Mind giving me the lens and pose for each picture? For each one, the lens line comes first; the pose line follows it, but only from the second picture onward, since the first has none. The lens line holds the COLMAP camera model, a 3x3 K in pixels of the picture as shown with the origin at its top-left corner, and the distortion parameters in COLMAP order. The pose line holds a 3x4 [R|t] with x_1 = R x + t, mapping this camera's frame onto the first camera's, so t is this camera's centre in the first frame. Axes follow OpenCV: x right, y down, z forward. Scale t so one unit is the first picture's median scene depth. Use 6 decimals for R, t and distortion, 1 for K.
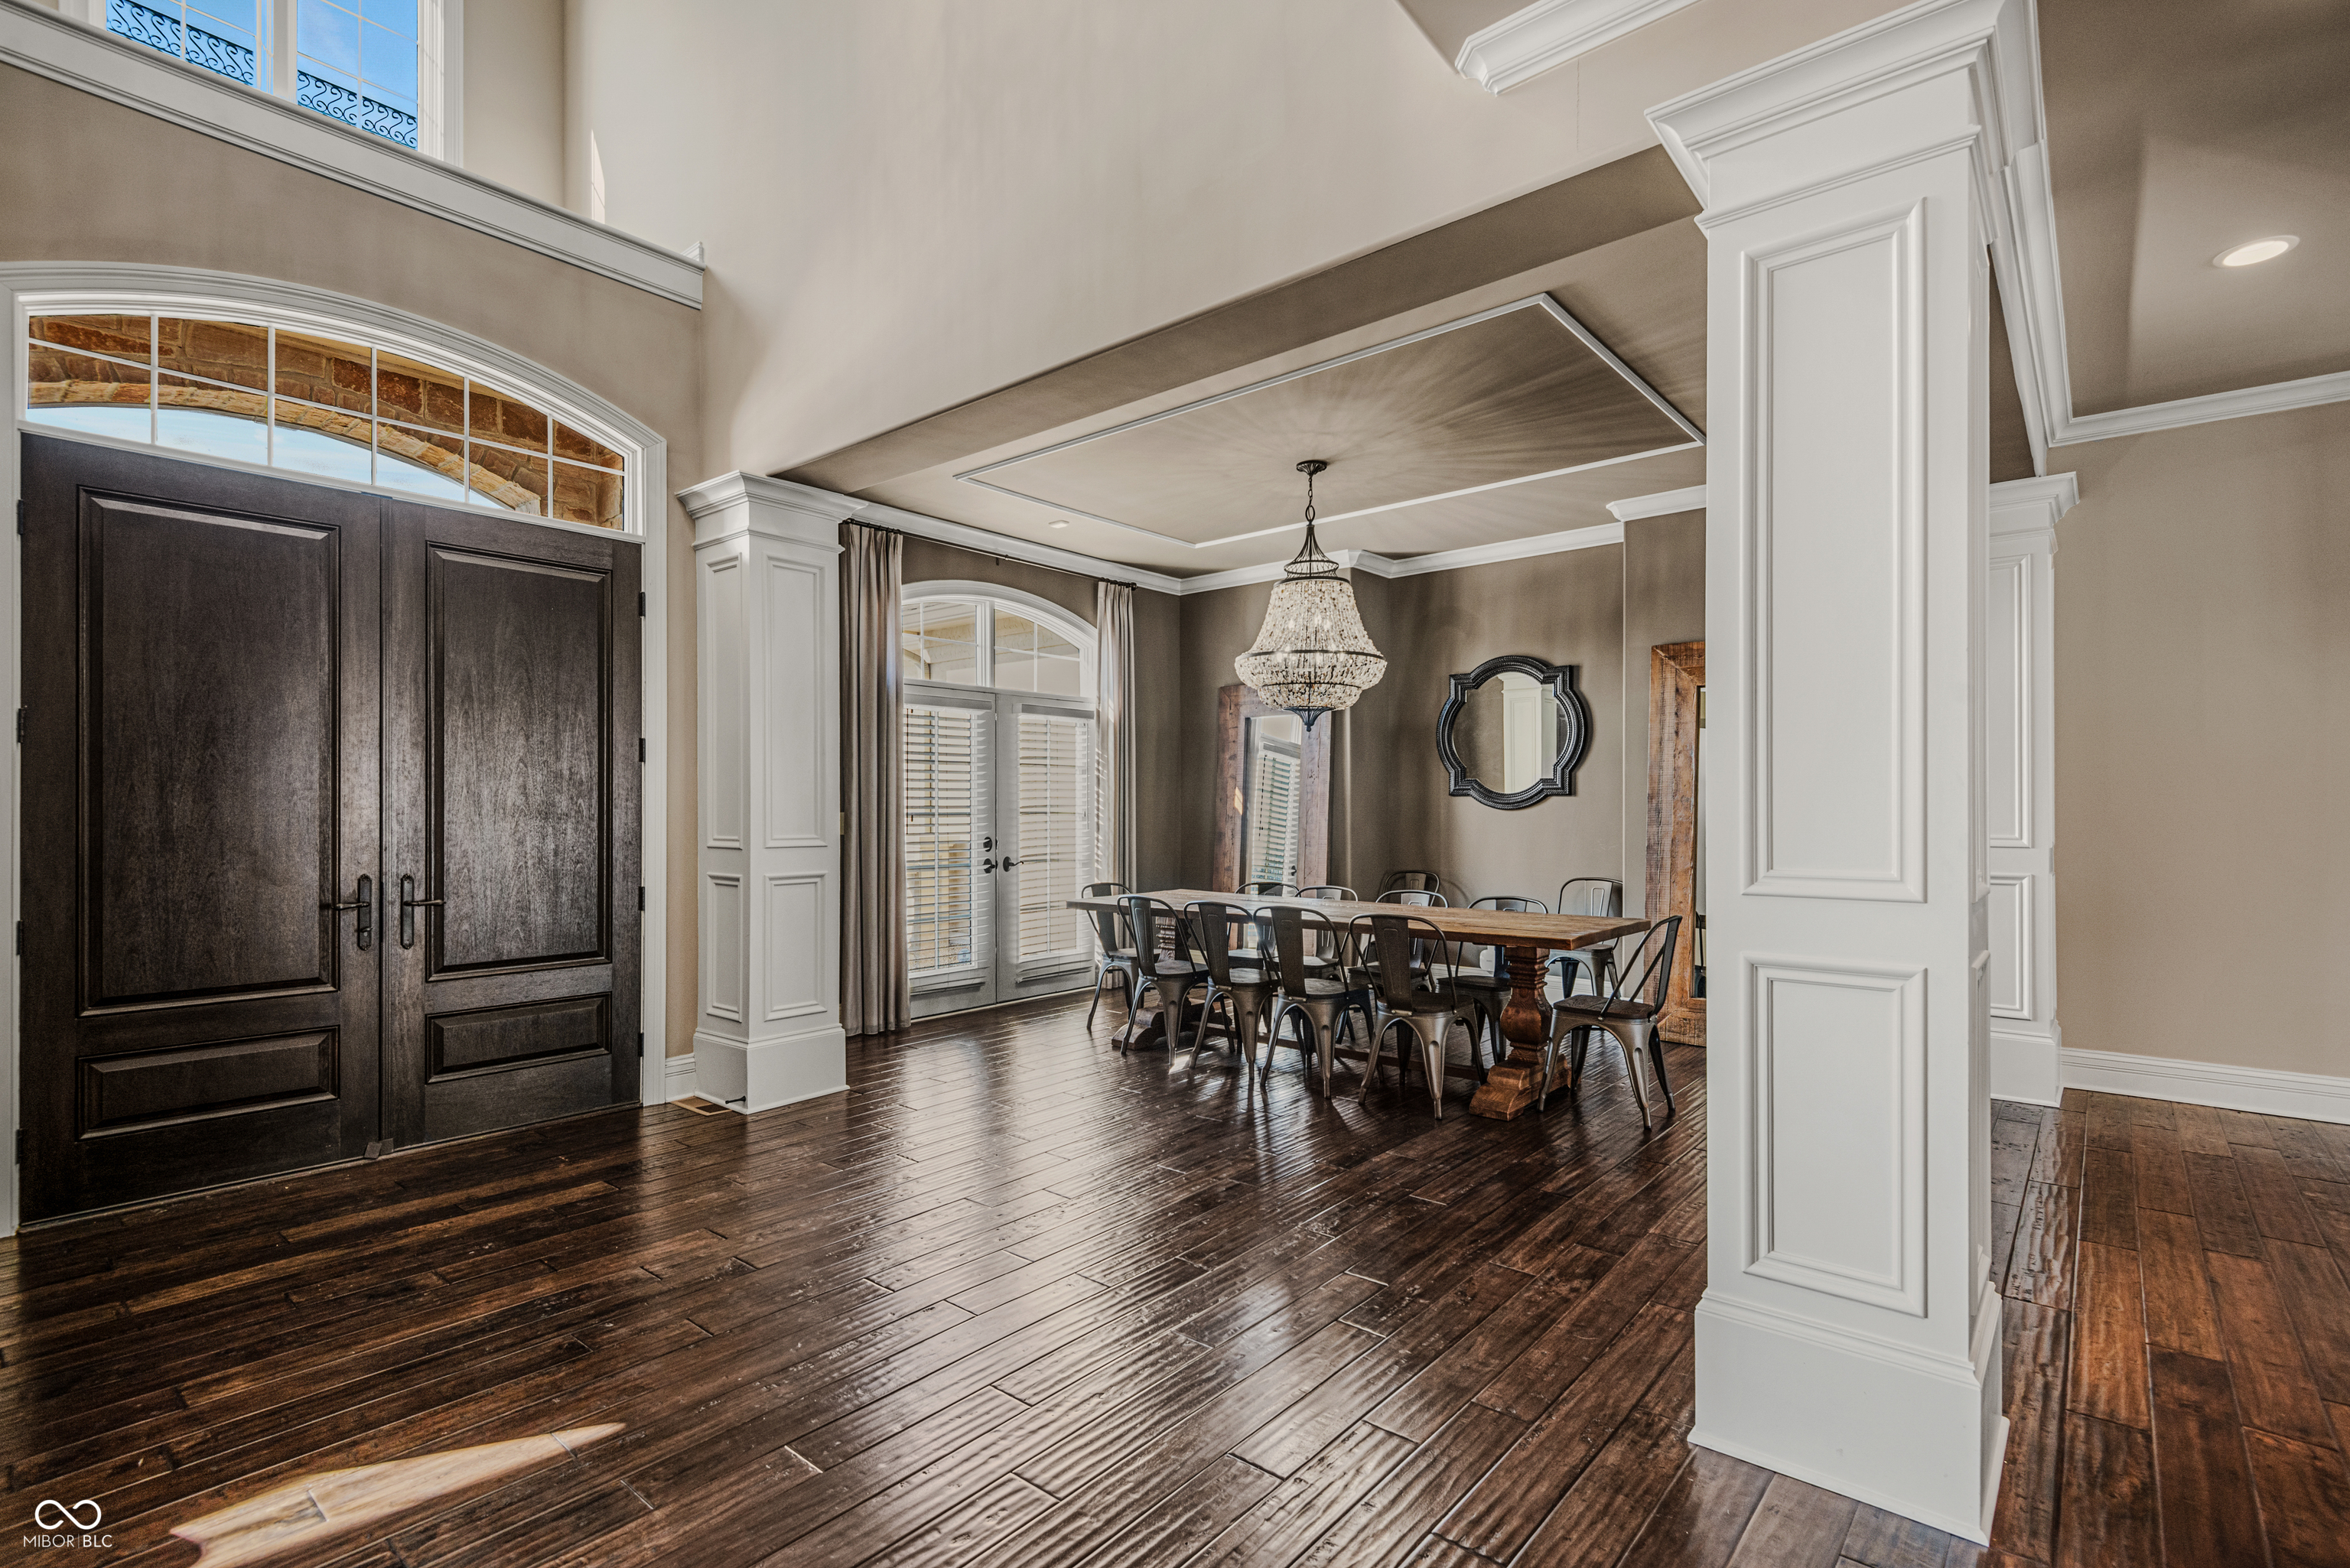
lens RADIAL K [[1082.8, 0, 1173.0], [0, 1082.8, 796.6], [0, 0, 1]] dist [-0.005692, -0.005611]
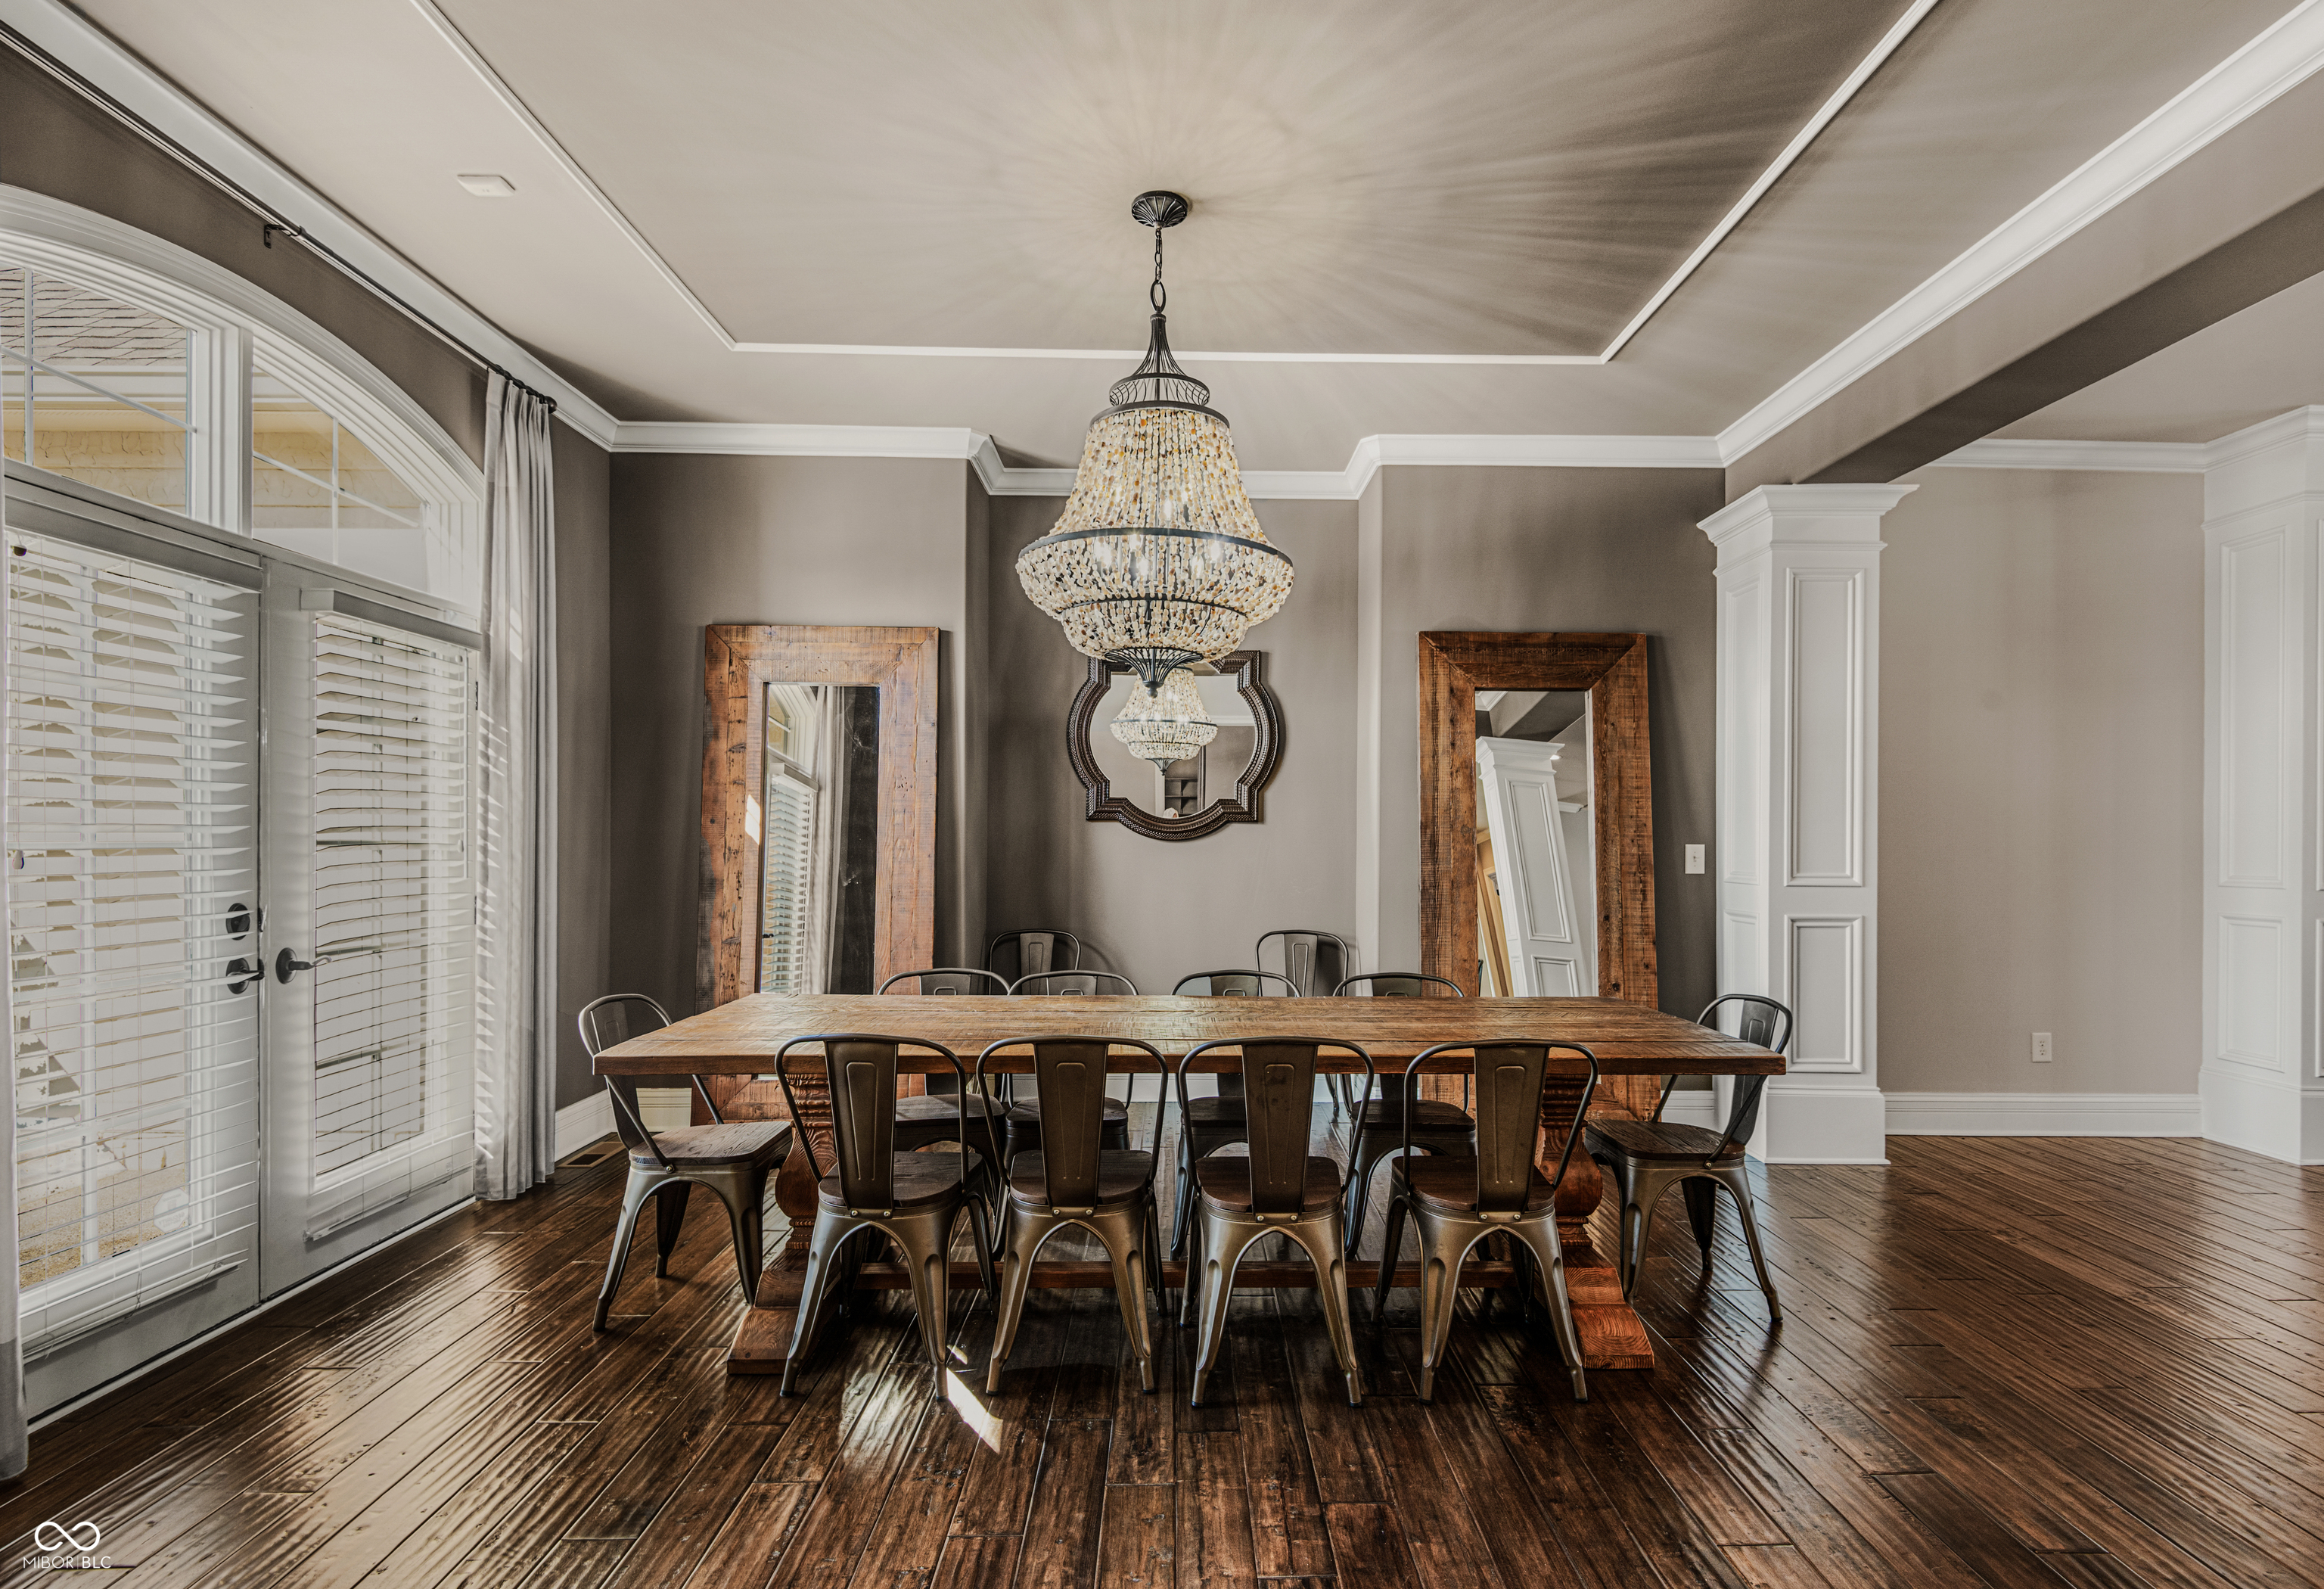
lens RADIAL K [[1122.4, 0, 1207.2], [0, 1122.4, 836.9], [0, 0, 1]] dist [0.011014, -0.000947]
pose [[0.745689, 0.007104, 0.666257, -0.182339], [-0.011864, 0.999926, 0.002617, 0.007013], [-0.666189, -0.009856, 0.745718, 0.442019]]
